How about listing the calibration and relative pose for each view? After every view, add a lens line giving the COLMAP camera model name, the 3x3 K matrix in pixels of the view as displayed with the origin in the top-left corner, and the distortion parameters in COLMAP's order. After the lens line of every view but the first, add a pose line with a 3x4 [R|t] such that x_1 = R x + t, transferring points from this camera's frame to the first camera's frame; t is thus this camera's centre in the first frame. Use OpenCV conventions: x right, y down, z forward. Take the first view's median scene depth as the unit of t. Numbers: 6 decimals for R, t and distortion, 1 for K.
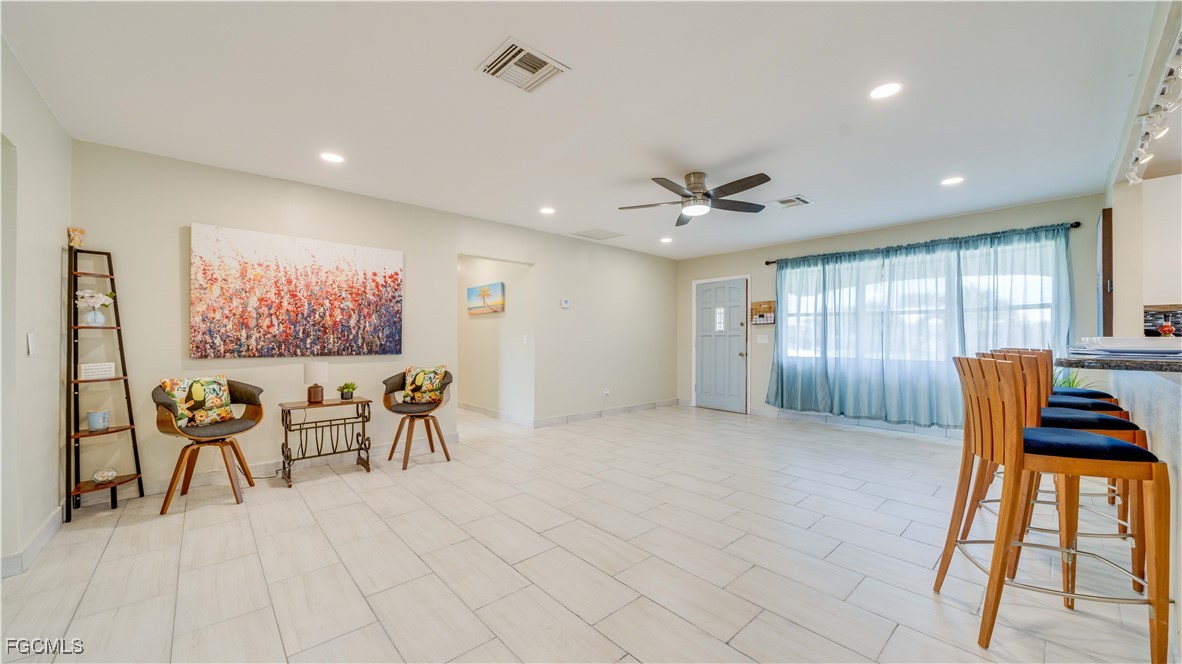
lens RADIAL K [[435.9, 0, 593.6], [0, 435.9, 334.3], [0, 0, 1]] dist [-0.010173, 0.000952]
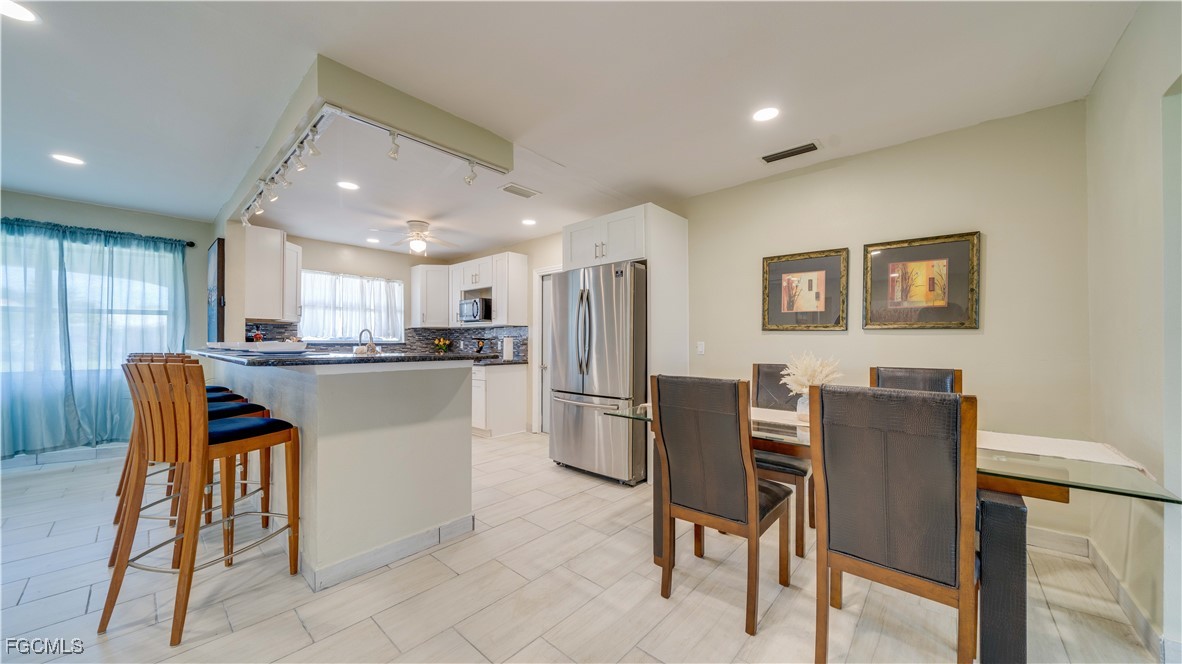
lens RADIAL K [[406.3, 0, 593.0], [0, 406.3, 339.4], [0, 0, 1]] dist [-0.005417, 0.000150]
pose [[-0.104904, 0.006397, 0.994462, -0.053393], [-0.007006, 0.999950, -0.007172, -0.000033], [-0.994458, -0.007720, -0.104854, 0.040557]]
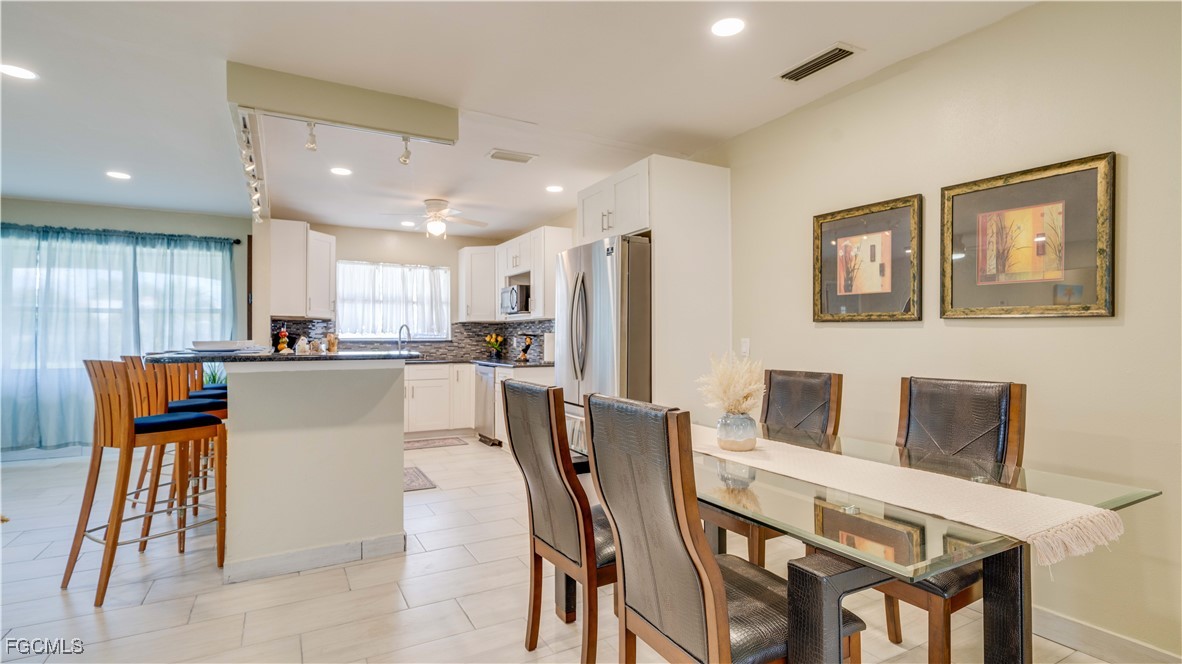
lens RADIAL K [[561.3, 0, 589.4], [0, 561.3, 331.7], [0, 0, 1]] dist [0.007456, -0.000367]
pose [[0.233700, 0.009859, 0.972259, -0.097687], [-0.003960, 0.999950, -0.009188, -0.004100], [-0.972301, -0.001702, 0.233727, -0.224387]]
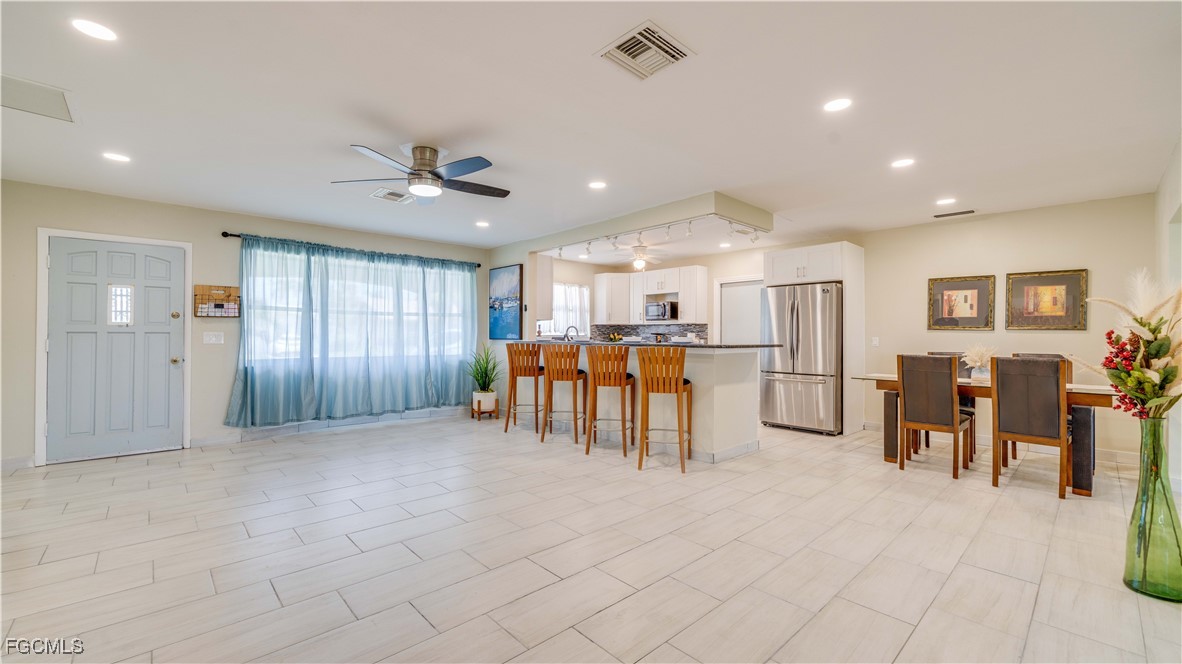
lens RADIAL K [[474.6, 0, 597.7], [0, 474.6, 332.1], [0, 0, 1]] dist [-0.003047, 0.000654]
pose [[-0.015453, 0.008246, 0.999847, -0.547908], [-0.010589, 0.999909, -0.008410, 0.001635], [-0.999825, -0.010717, -0.015364, 0.513354]]
